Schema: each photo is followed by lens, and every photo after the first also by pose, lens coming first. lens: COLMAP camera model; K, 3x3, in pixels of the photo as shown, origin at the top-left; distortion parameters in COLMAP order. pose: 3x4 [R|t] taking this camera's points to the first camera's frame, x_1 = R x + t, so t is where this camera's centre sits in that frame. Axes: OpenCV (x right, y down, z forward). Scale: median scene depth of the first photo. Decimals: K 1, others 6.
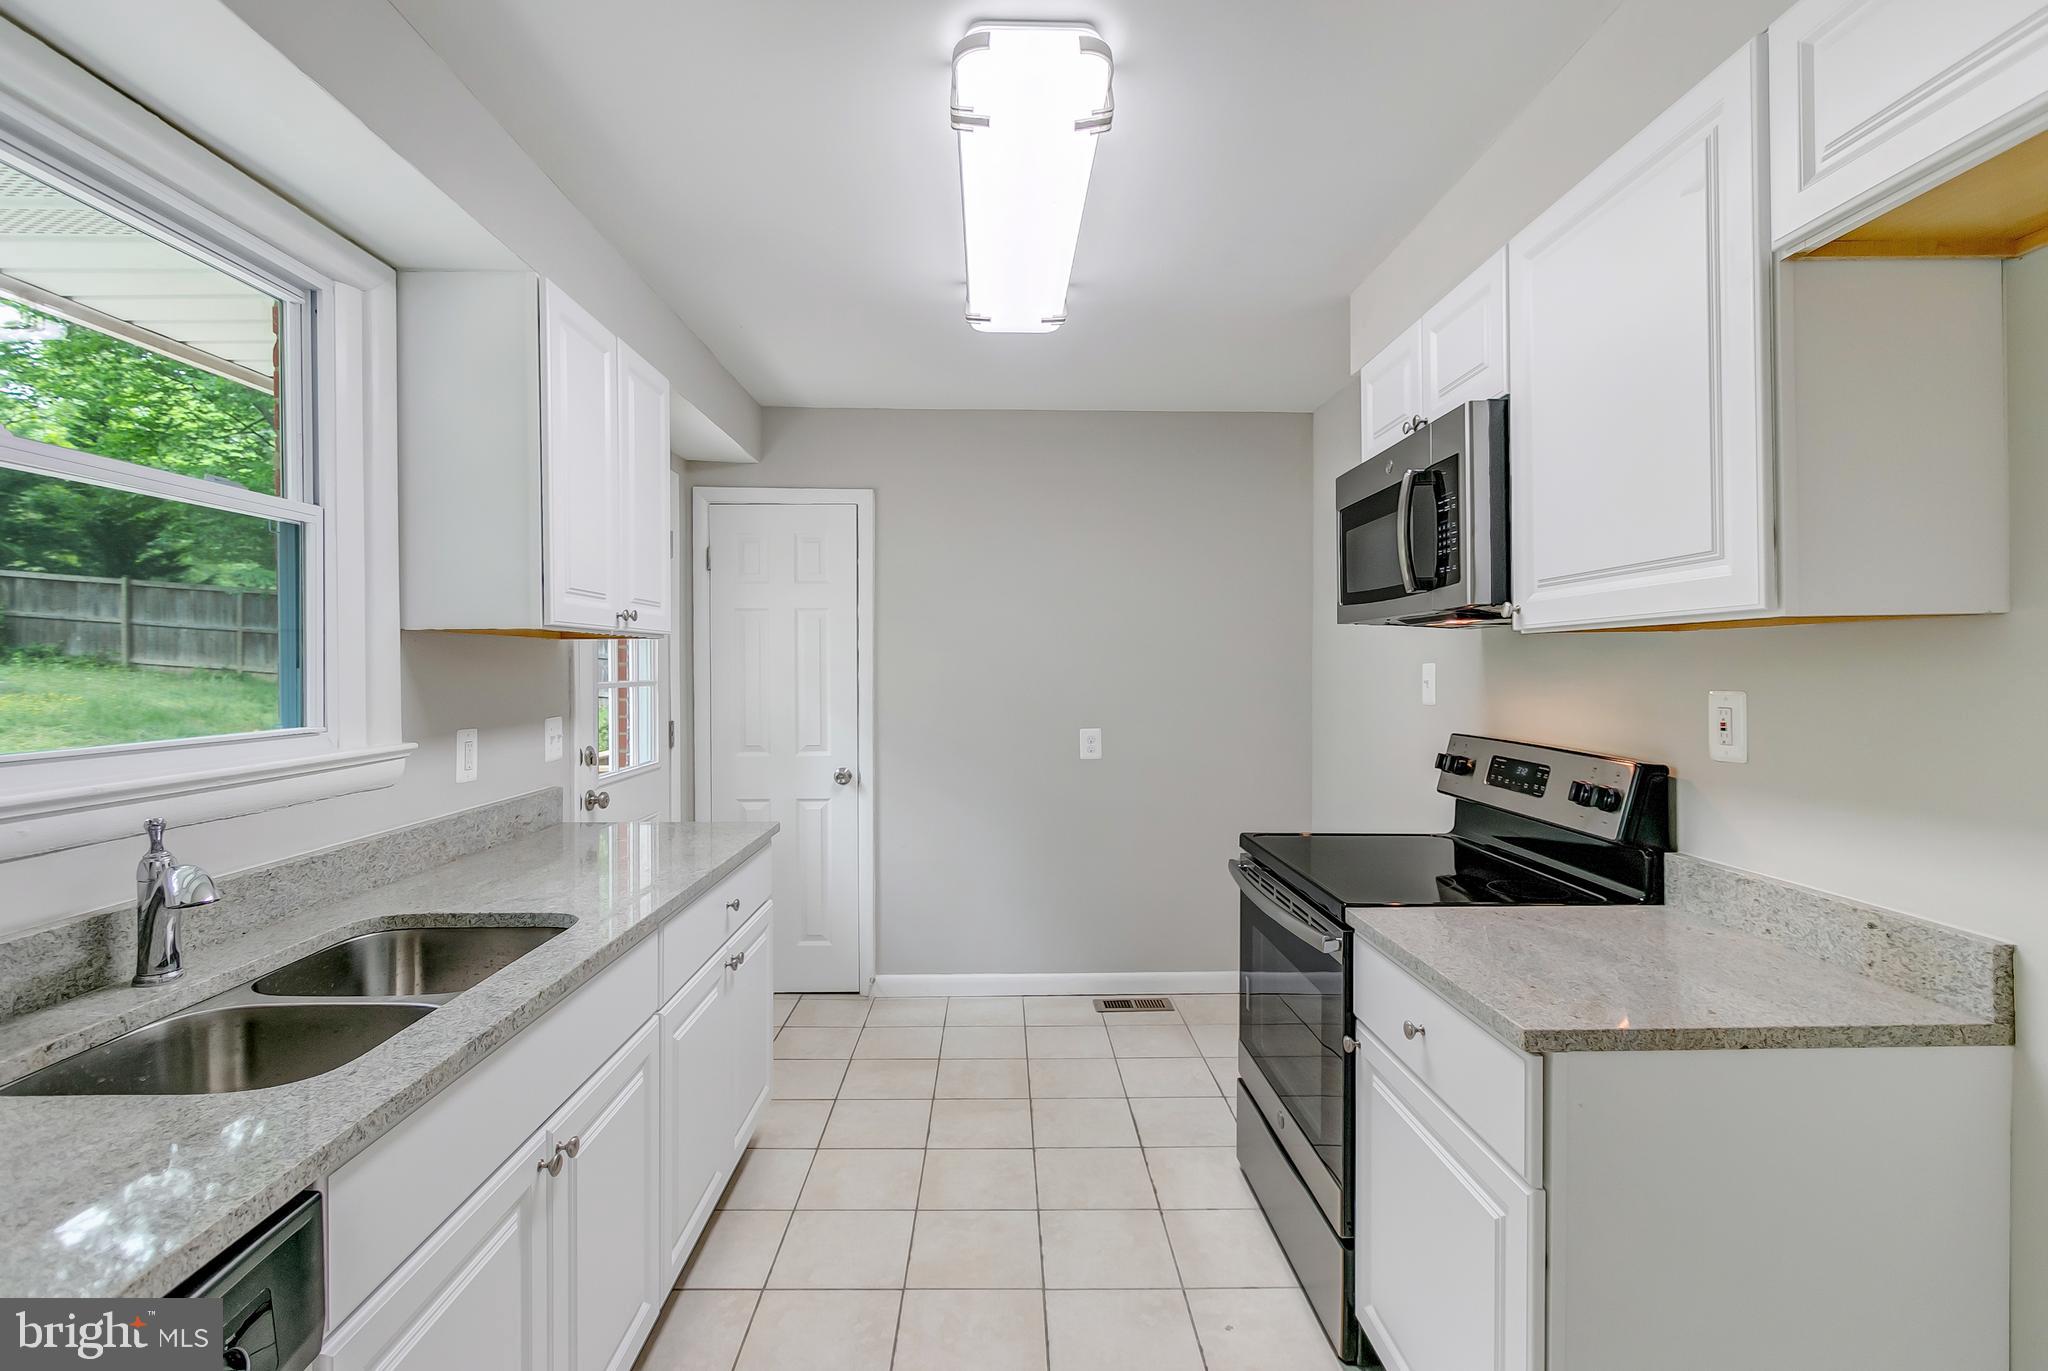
lens RADIAL K [[938.9, 0, 995.9], [0, 938.9, 670.0], [0, 0, 1]] dist [0.005669, -0.004319]
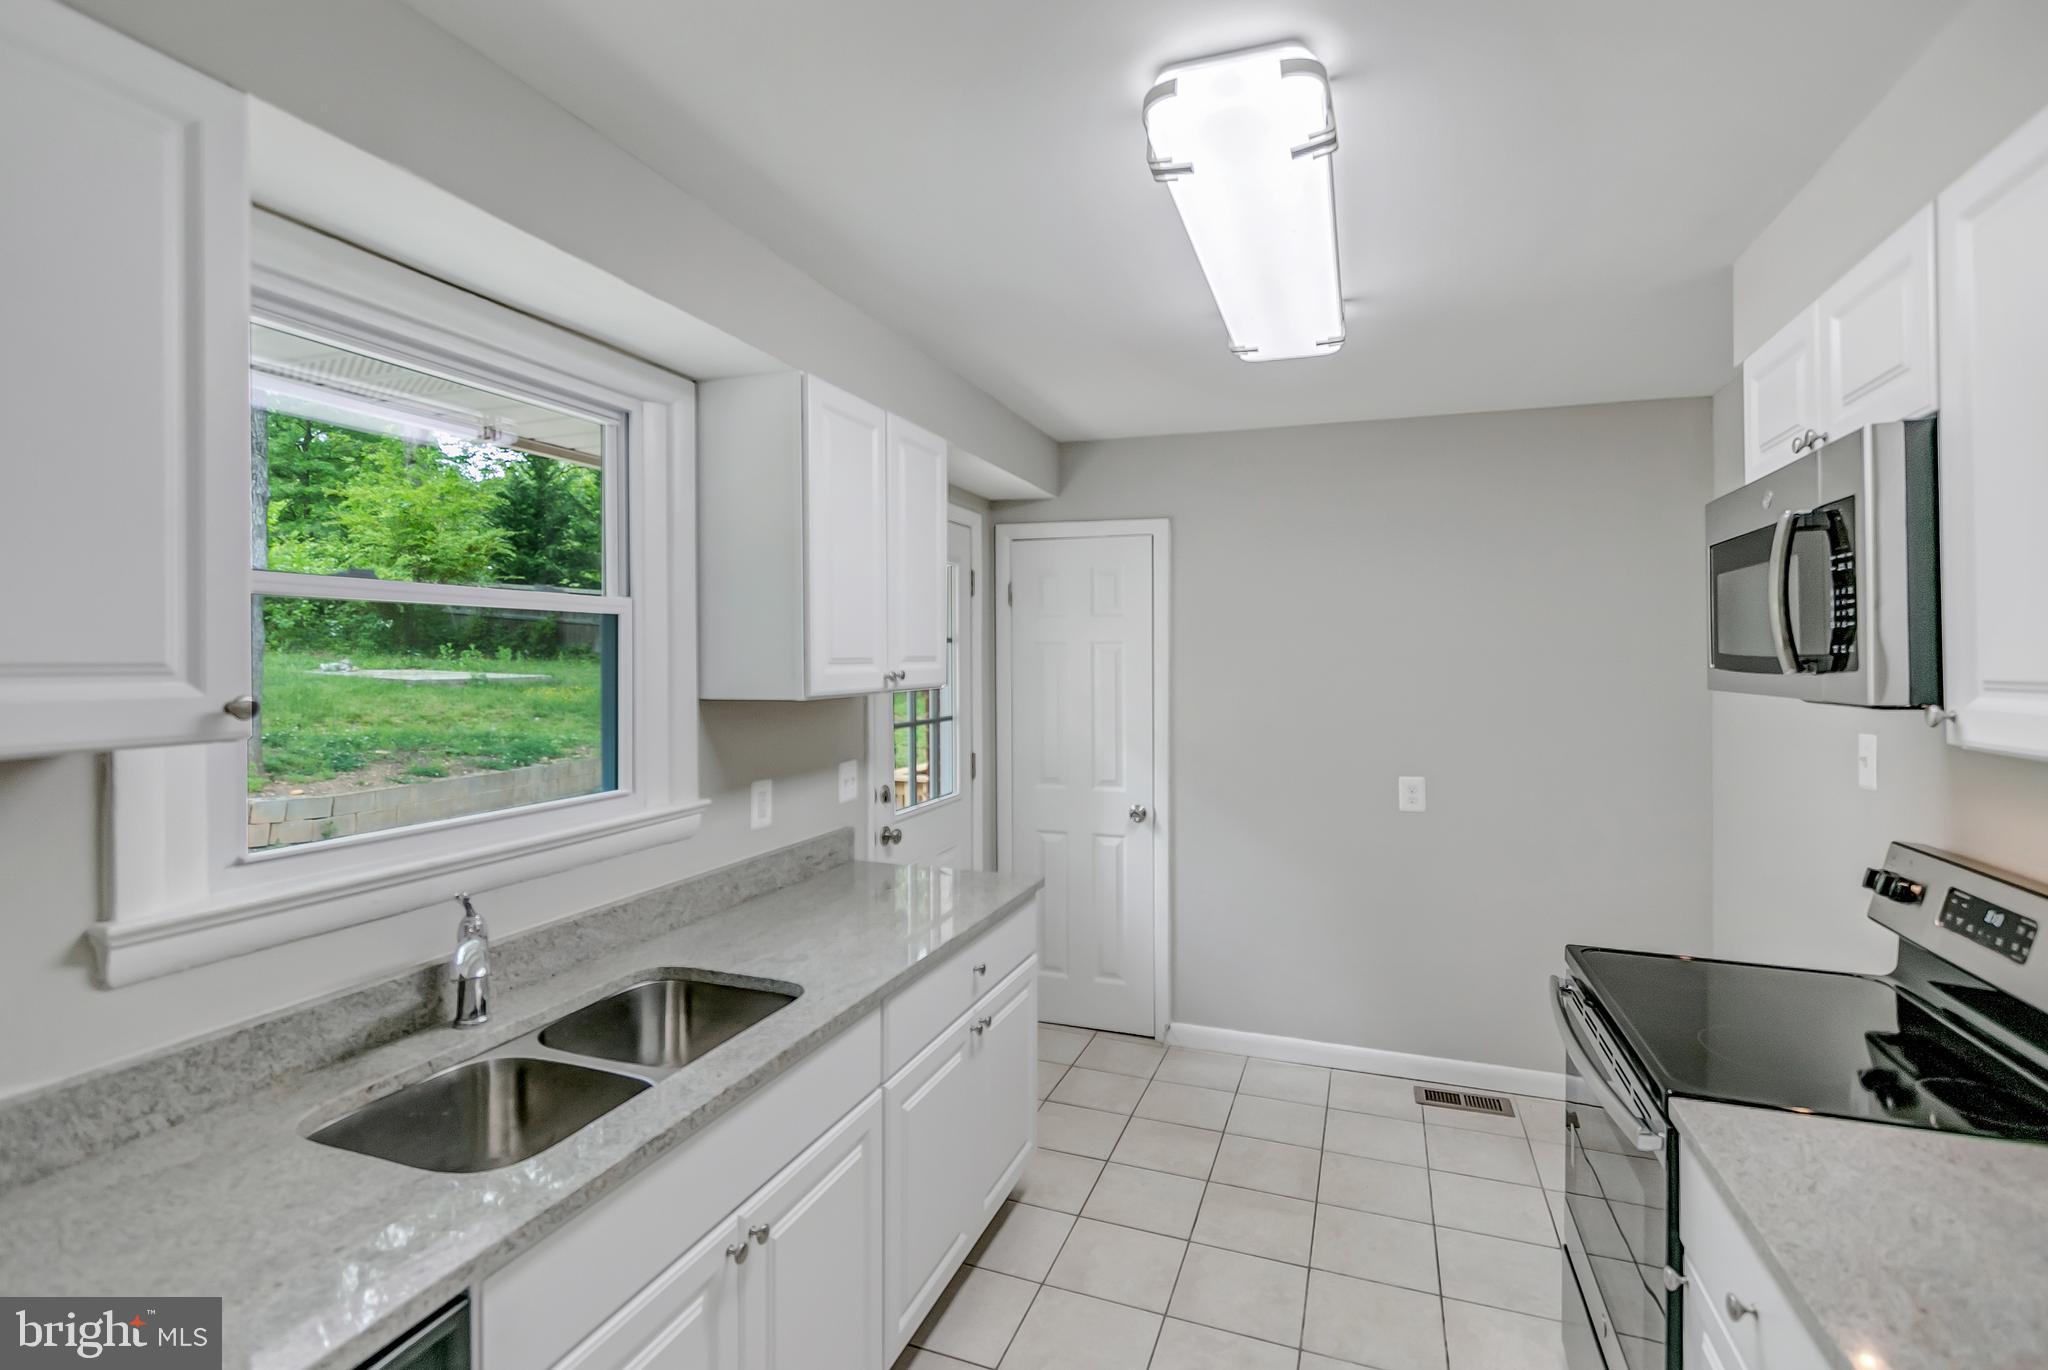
lens RADIAL K [[938.9, 0, 1013.6], [0, 938.9, 658.8], [0, 0, 1]] dist [0.005669, -0.004319]
pose [[0.935086, -0.000677, -0.354419, 0.120566], [-0.000489, 0.999995, -0.003201, -0.086317], [0.354420, 0.003167, 0.935081, 0.076060]]
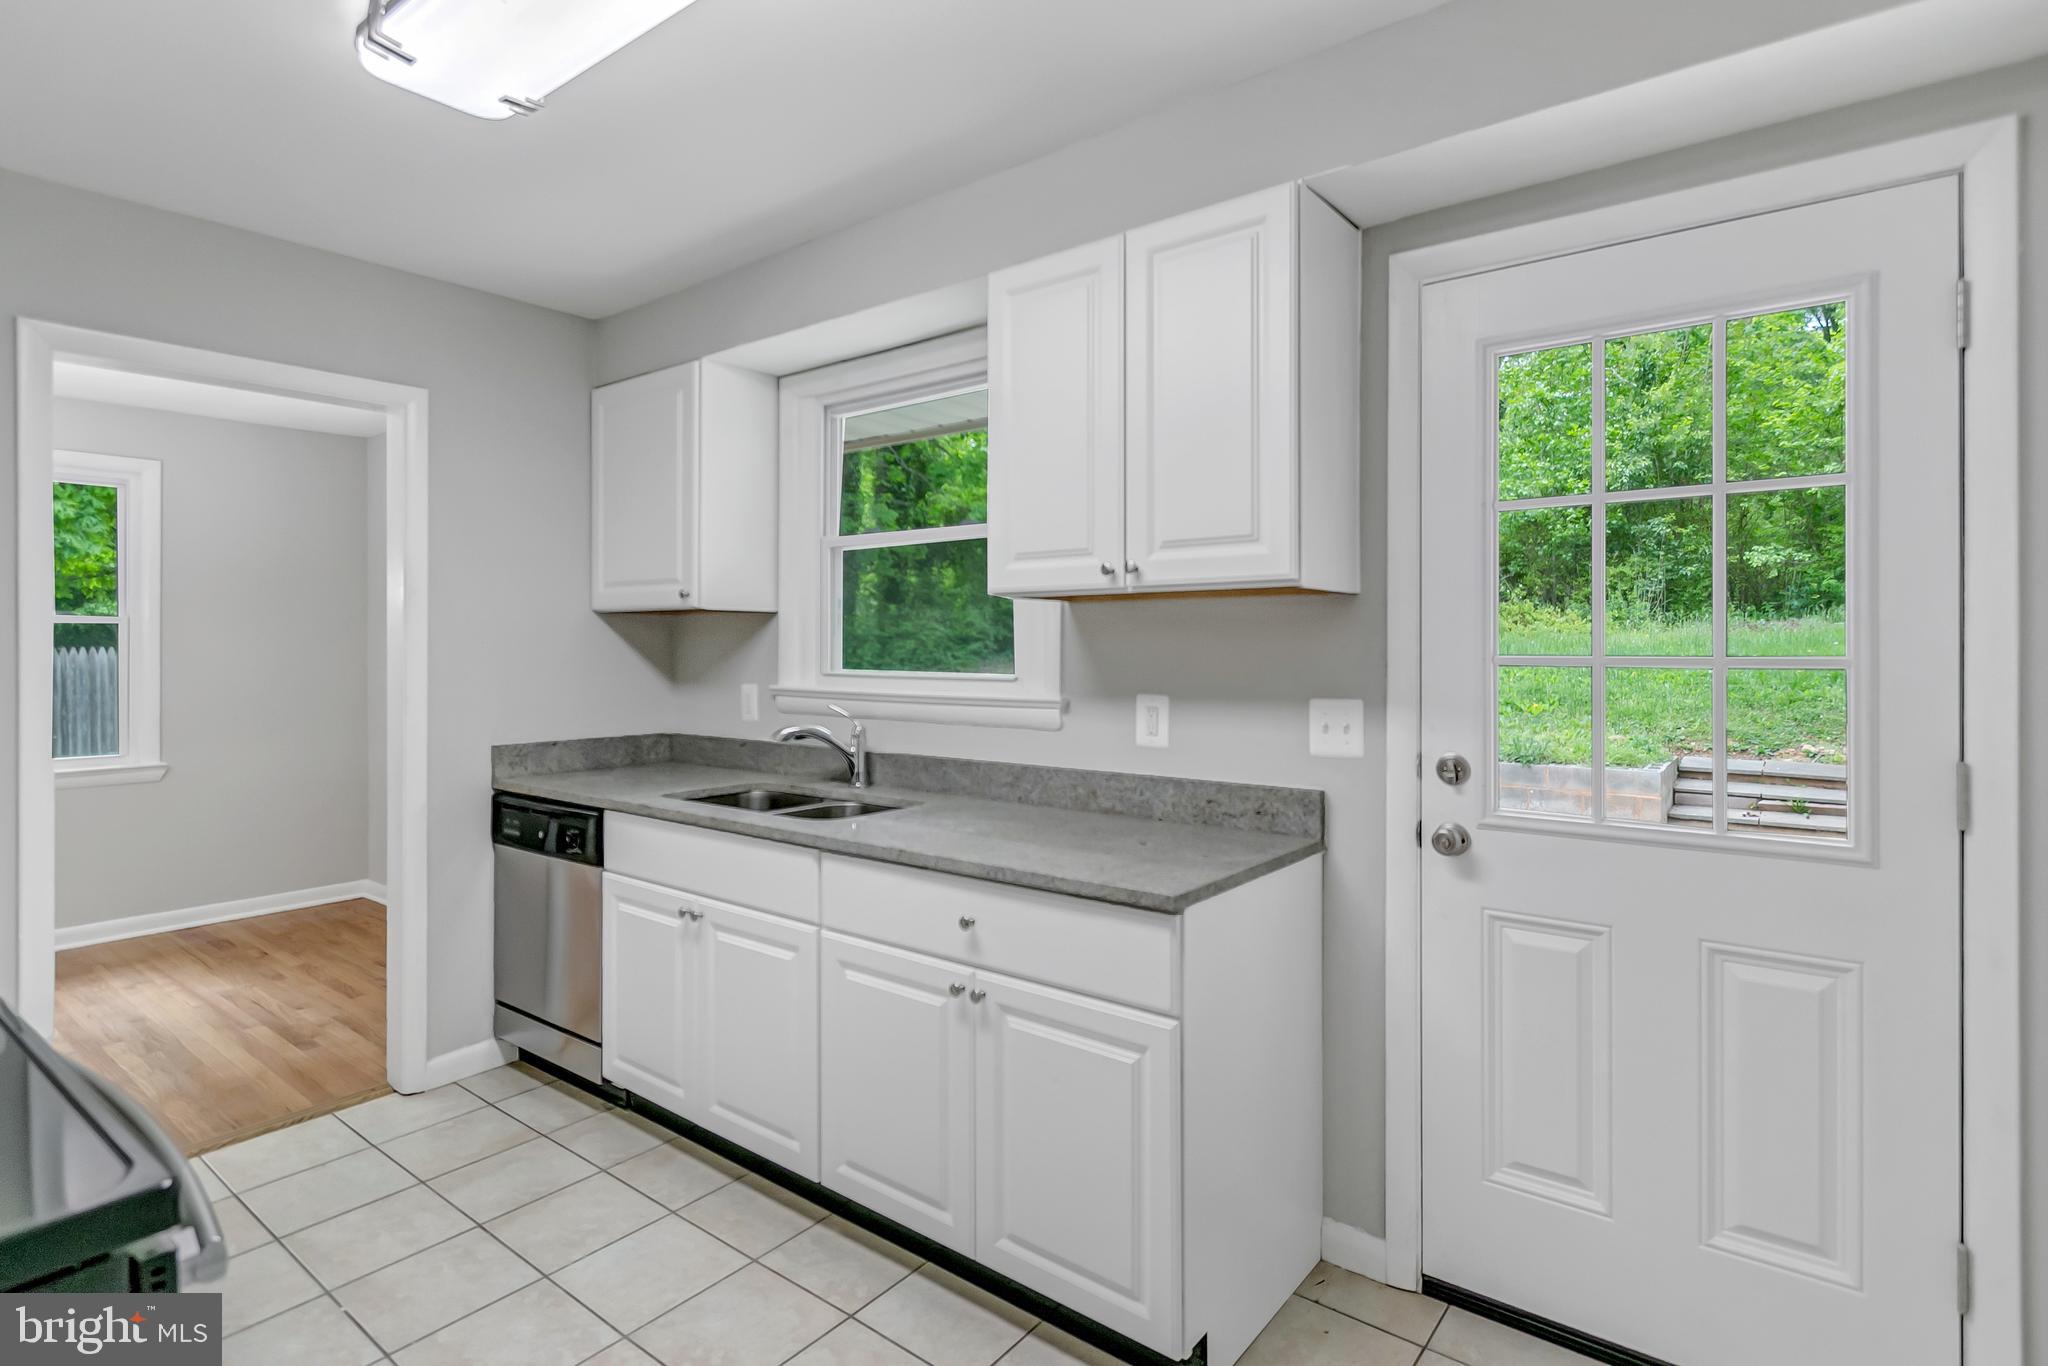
lens RADIAL K [[1042.8, 0, 1030.5], [0, 1042.8, 637.2], [0, 0, 1]] dist [0.002331, 0.000272]
pose [[-0.612728, 0.009697, -0.790234, 0.442509], [0.005915, 0.999953, 0.007685, -0.008568], [0.790271, 0.000035, -0.612757, 1.761564]]
